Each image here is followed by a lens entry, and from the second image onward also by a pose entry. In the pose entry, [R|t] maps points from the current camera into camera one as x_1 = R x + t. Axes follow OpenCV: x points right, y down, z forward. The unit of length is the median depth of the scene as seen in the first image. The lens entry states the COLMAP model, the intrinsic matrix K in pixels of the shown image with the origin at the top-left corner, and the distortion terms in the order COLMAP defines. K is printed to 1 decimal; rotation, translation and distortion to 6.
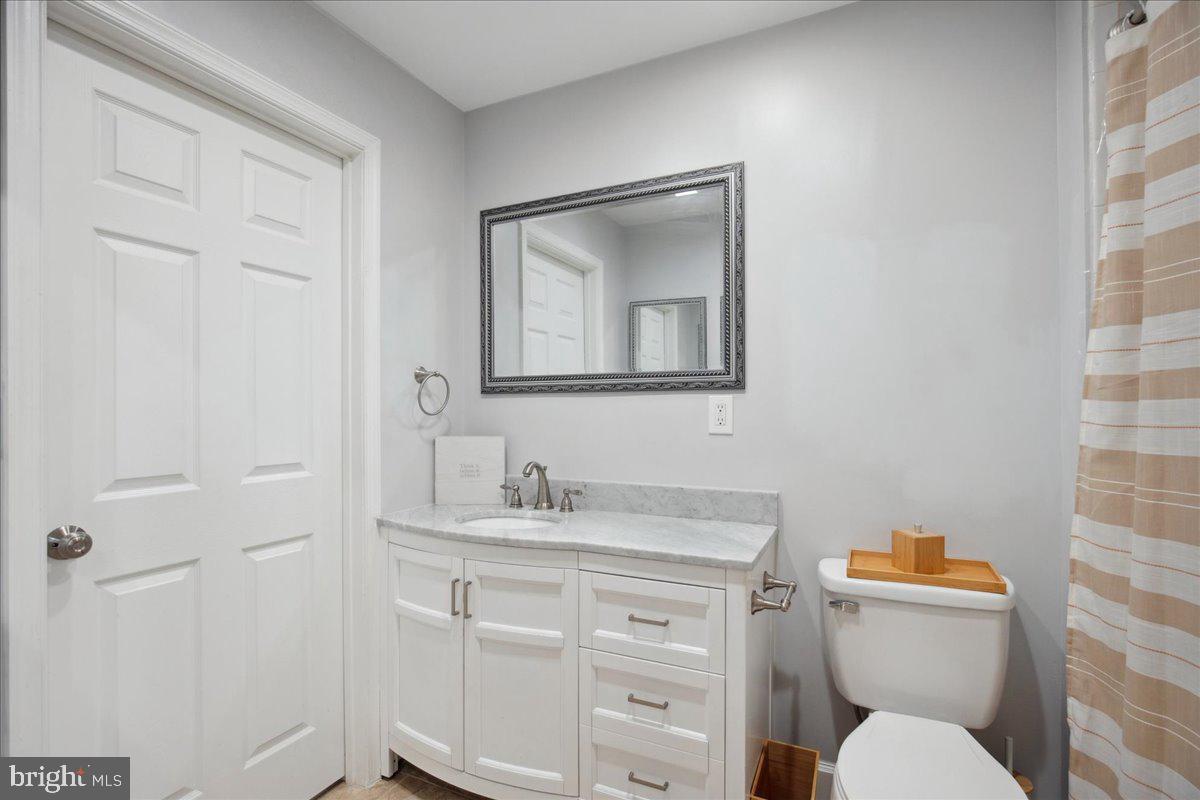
lens RADIAL K [[538.3, 0, 600.2], [0, 538.3, 411.2], [0, 0, 1]] dist [-0.016486, 0.000842]
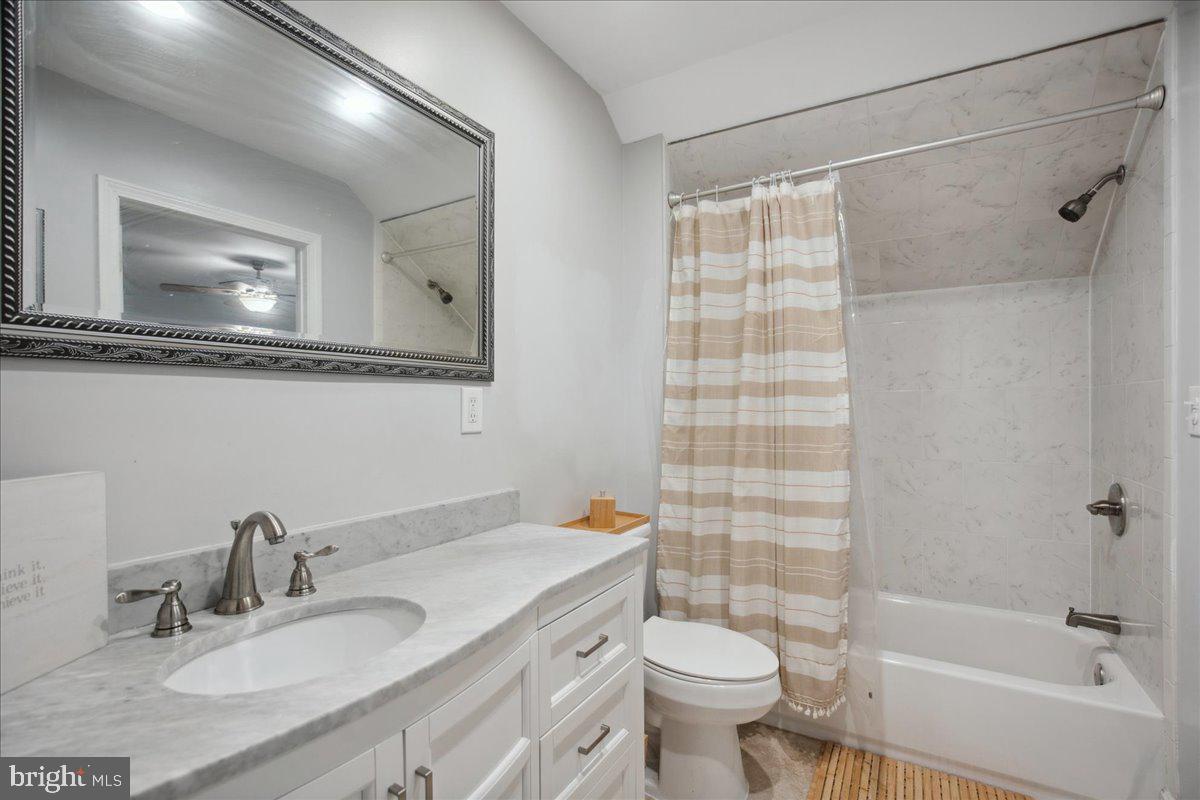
lens RADIAL K [[543.0, 0, 608.2], [0, 543.0, 406.4], [0, 0, 1]] dist [-0.006308, 0.000305]
pose [[0.083669, 0.004560, 0.996483, -0.644200], [0.009973, 0.999936, -0.005413, 0.008123], [-0.996444, 0.010391, 0.083618, 0.738403]]
